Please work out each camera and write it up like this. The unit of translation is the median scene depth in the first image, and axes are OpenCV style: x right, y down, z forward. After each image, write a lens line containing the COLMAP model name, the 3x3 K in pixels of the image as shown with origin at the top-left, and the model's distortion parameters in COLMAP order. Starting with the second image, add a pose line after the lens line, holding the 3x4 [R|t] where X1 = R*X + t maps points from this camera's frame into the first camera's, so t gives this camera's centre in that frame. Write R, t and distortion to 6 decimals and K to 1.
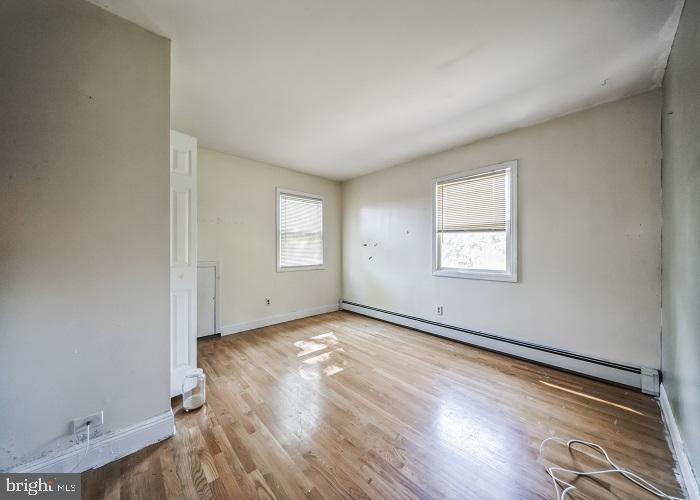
lens RADIAL K [[243.2, 0, 350.0], [0, 243.2, 250.0], [0, 0, 1]] dist [-0.013552, 0.000028]
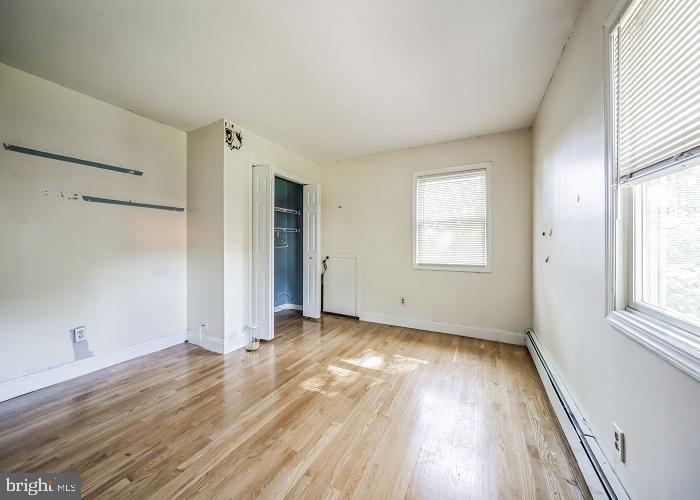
lens RADIAL K [[243.2, 0, 350.0], [0, 243.2, 250.0], [0, 0, 1]] dist [-0.013552, 0.000028]
pose [[0.338724, 0.020441, -0.940664, 0.470882], [-0.003644, 0.999785, 0.020414, 0.004827], [0.940879, -0.003487, 0.338726, 0.528875]]
